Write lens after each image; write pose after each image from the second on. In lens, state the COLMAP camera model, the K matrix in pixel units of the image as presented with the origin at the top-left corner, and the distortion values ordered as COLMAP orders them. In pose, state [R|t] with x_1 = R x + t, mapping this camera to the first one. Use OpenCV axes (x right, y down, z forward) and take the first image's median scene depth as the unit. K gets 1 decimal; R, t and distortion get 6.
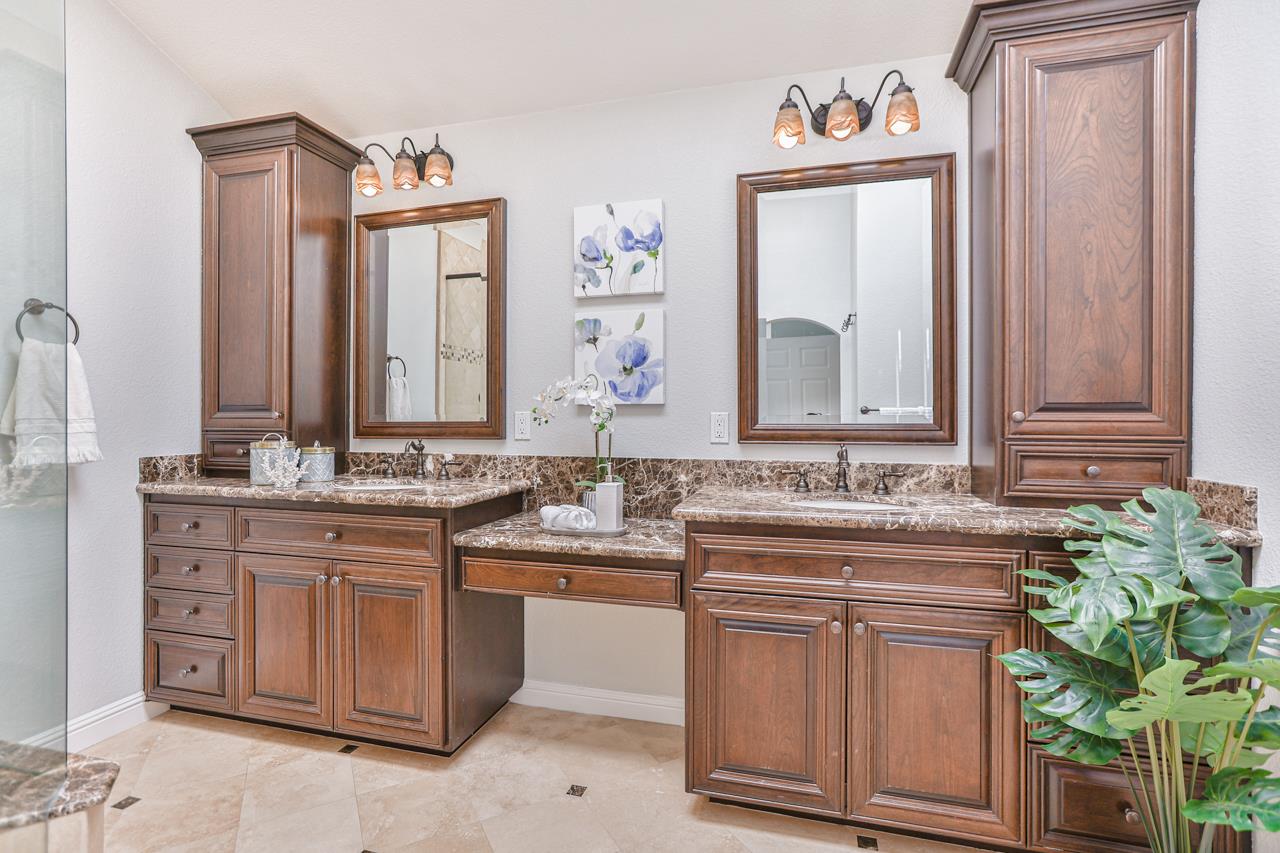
lens RADIAL K [[613.8, 0, 642.7], [0, 613.8, 420.3], [0, 0, 1]] dist [-0.025240, 0.014602]
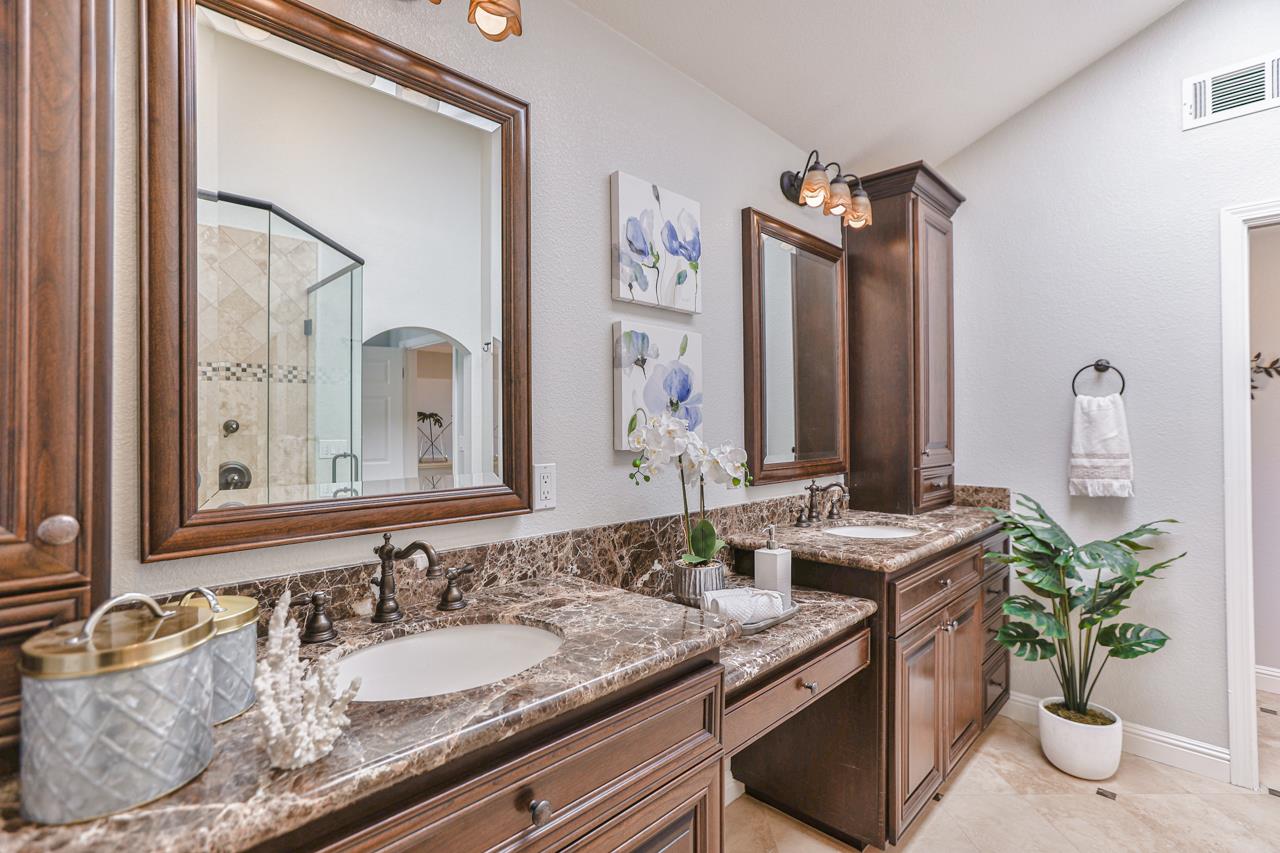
lens RADIAL K [[613.8, 0, 642.7], [0, 613.8, 420.3], [0, 0, 1]] dist [-0.025240, 0.014602]
pose [[0.477101, 0.005522, 0.878831, -0.721017], [0.005132, 0.999946, -0.009069, -0.053670], [-0.878833, 0.008837, 0.477047, 0.645573]]
